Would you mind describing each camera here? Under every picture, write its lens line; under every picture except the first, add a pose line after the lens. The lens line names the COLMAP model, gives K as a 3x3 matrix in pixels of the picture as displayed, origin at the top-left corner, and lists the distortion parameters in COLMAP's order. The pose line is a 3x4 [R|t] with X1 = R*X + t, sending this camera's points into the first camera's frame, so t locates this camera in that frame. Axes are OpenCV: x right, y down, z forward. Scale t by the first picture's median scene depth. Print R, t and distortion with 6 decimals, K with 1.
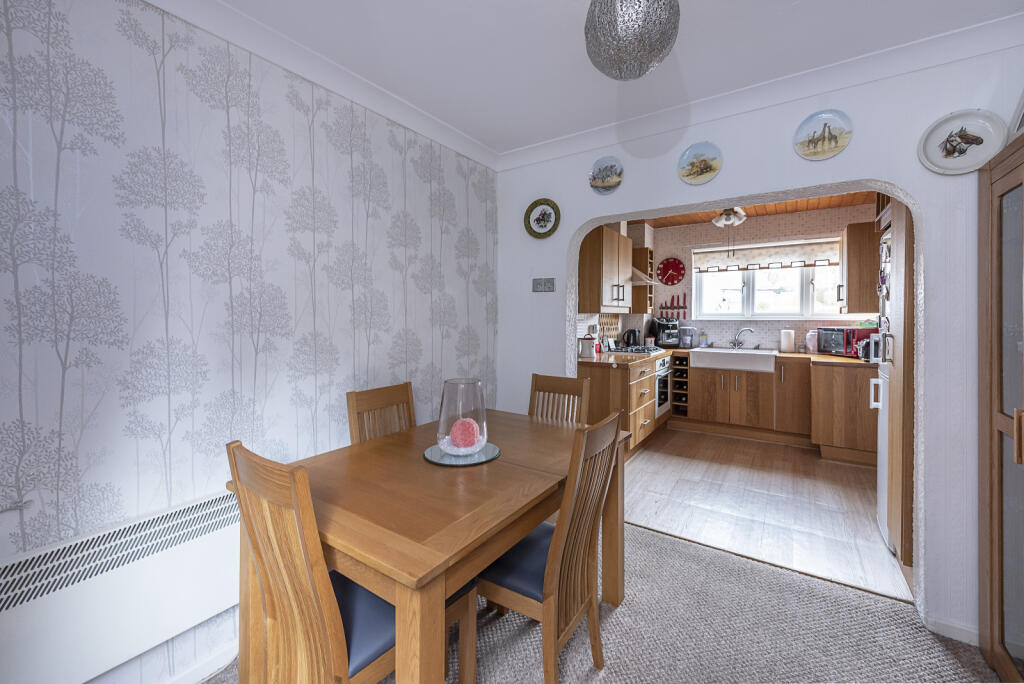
lens RADIAL K [[421.3, 0, 530.0], [0, 421.3, 327.0], [0, 0, 1]] dist [-0.001559, -0.000121]
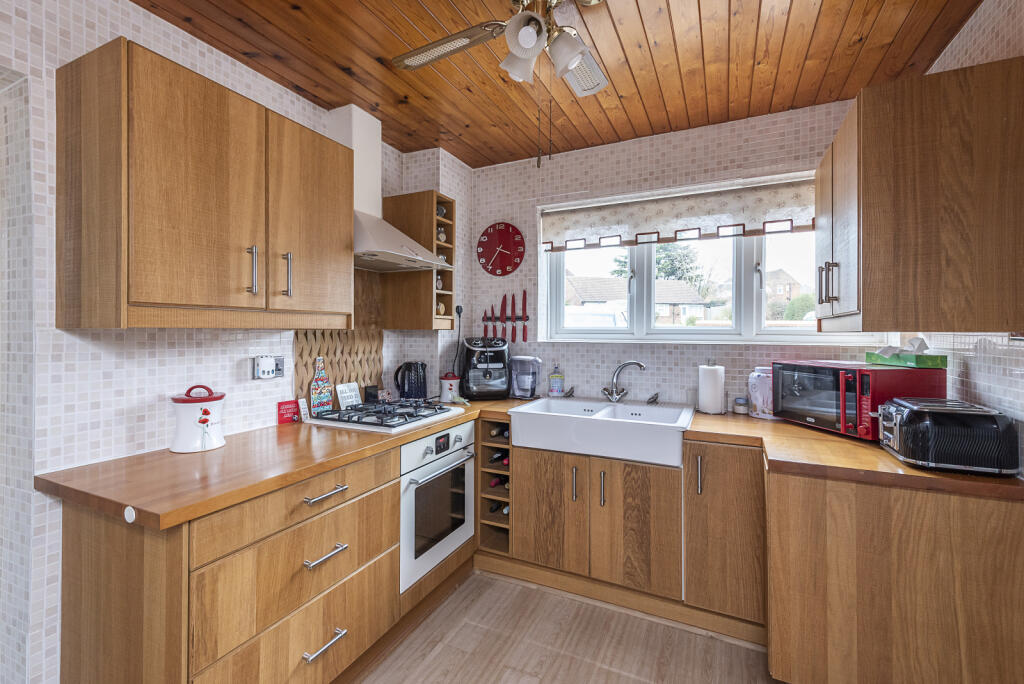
lens RADIAL K [[442.9, 0, 509.8], [0, 442.9, 333.0], [0, 0, 1]] dist [0.000312, 0.000049]
pose [[0.994239, 0.004825, 0.107074, 0.318492], [-0.002432, 0.999745, -0.022462, -0.017437], [-0.107155, 0.022072, 0.993997, 0.506029]]
